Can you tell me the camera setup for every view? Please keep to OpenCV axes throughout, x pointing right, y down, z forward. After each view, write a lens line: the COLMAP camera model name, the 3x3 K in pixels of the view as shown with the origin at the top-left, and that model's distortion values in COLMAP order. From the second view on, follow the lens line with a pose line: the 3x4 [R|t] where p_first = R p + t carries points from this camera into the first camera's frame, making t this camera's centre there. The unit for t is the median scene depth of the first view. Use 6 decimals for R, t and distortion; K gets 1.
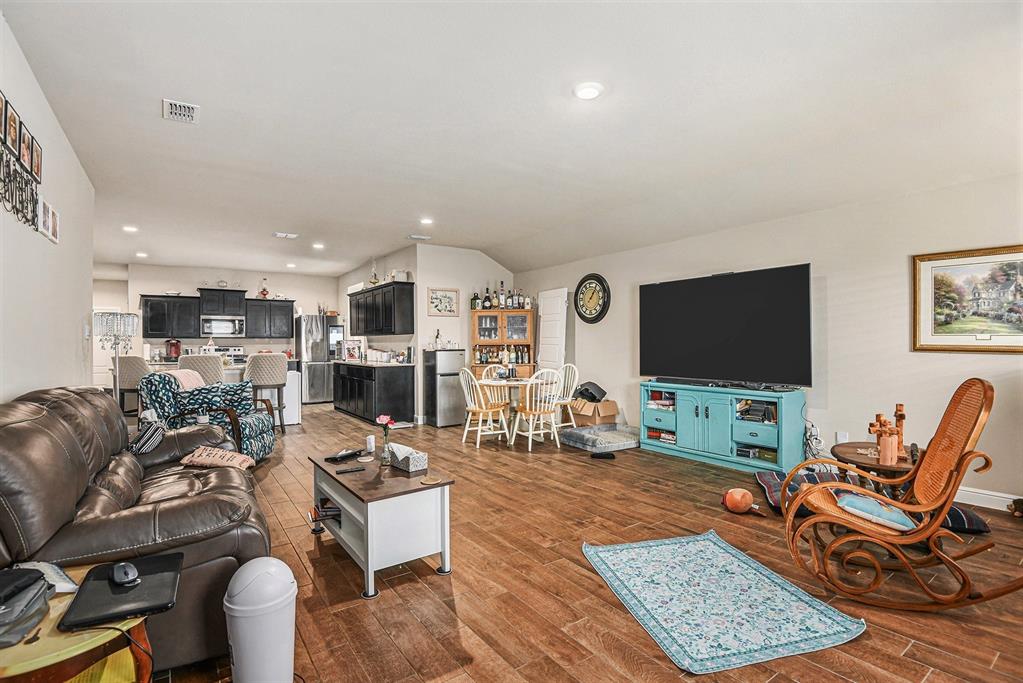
lens RADIAL K [[485.8, 0, 513.0], [0, 485.8, 341.0], [0, 0, 1]] dist [-0.020444, -0.000608]
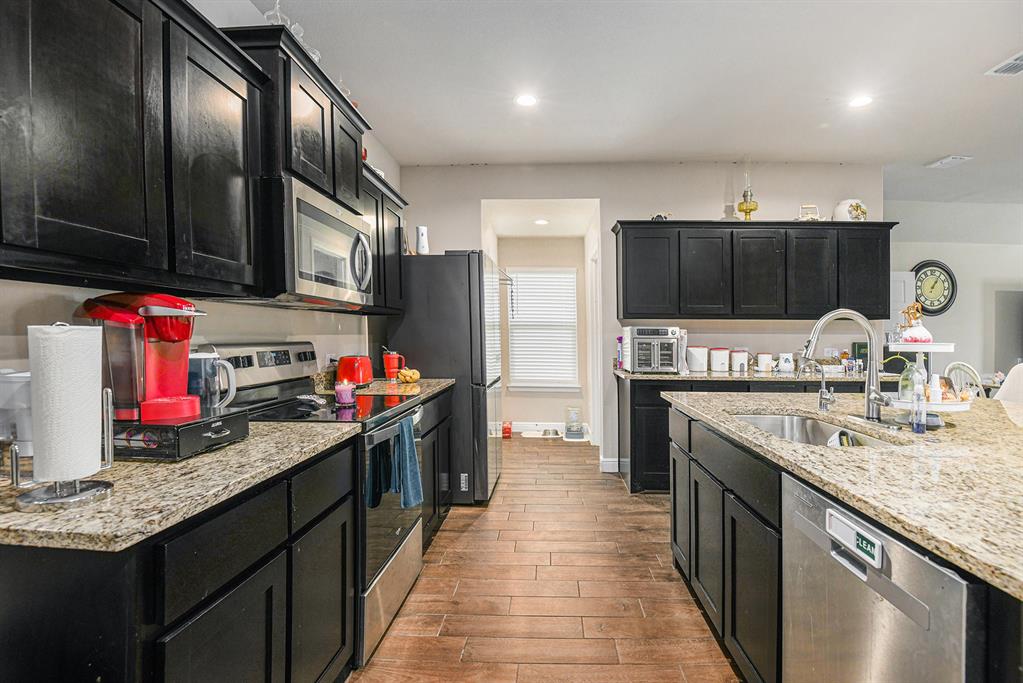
lens RADIAL K [[485.8, 0, 510.1], [0, 485.8, 339.9], [0, 0, 1]] dist [-0.020444, -0.000608]
pose [[0.618019, 0.000287, 0.786163, -0.718612], [-0.017257, 0.999764, 0.013201, 0.005342], [-0.785974, -0.021725, 0.617878, 0.781985]]
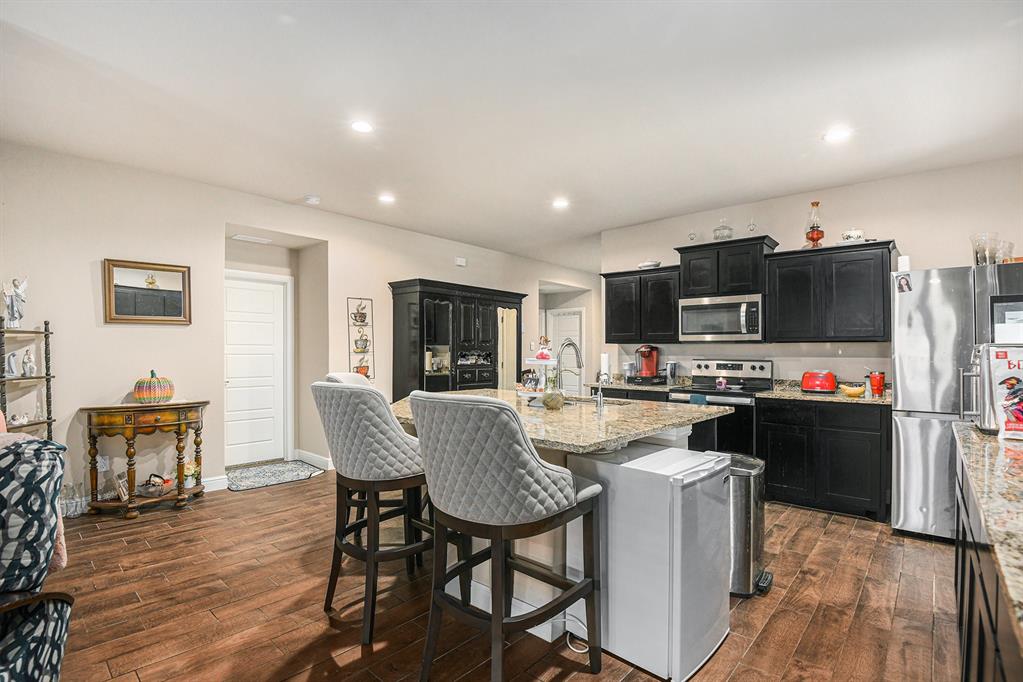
lens RADIAL K [[485.8, 0, 513.0], [0, 485.8, 344.0], [0, 0, 1]] dist [-0.020444, -0.000608]
pose [[0.223765, -0.005585, -0.974627, -0.170298], [-0.000095, 0.999983, -0.005752, -0.002086], [0.974643, 0.001380, 0.223760, 0.678297]]
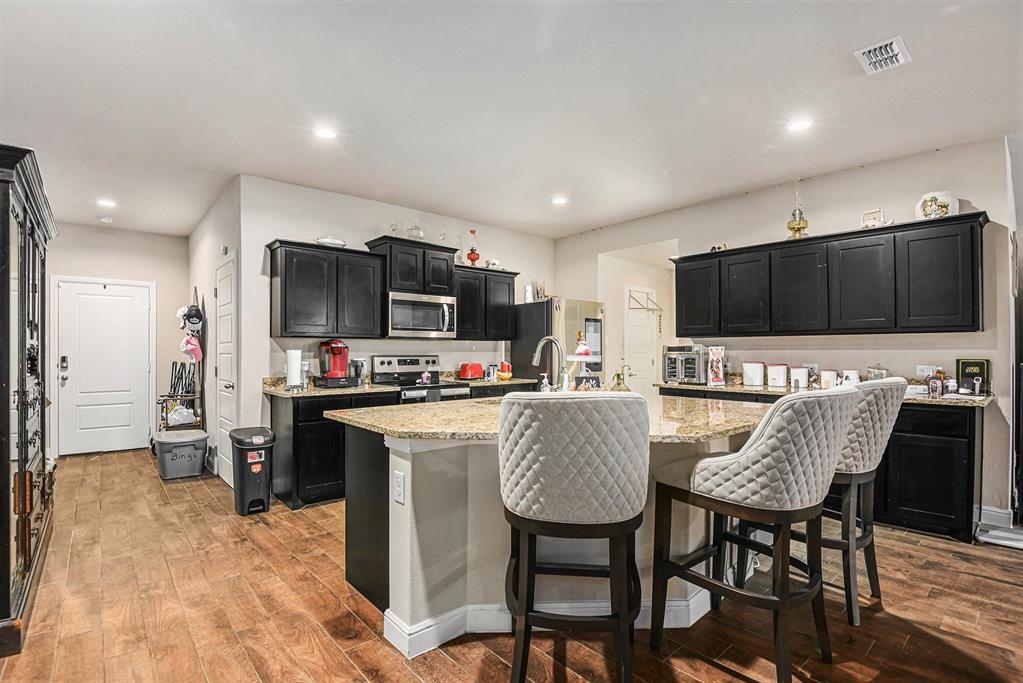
lens RADIAL K [[456.6, 0, 514.8], [0, 456.6, 344.4], [0, 0, 1]] dist [-0.022213, -0.000172]
pose [[0.993571, 0.008236, 0.112910, -0.551113], [-0.007666, 0.999956, -0.005478, 0.001269], [-0.112950, 0.004577, 0.993590, 0.510585]]
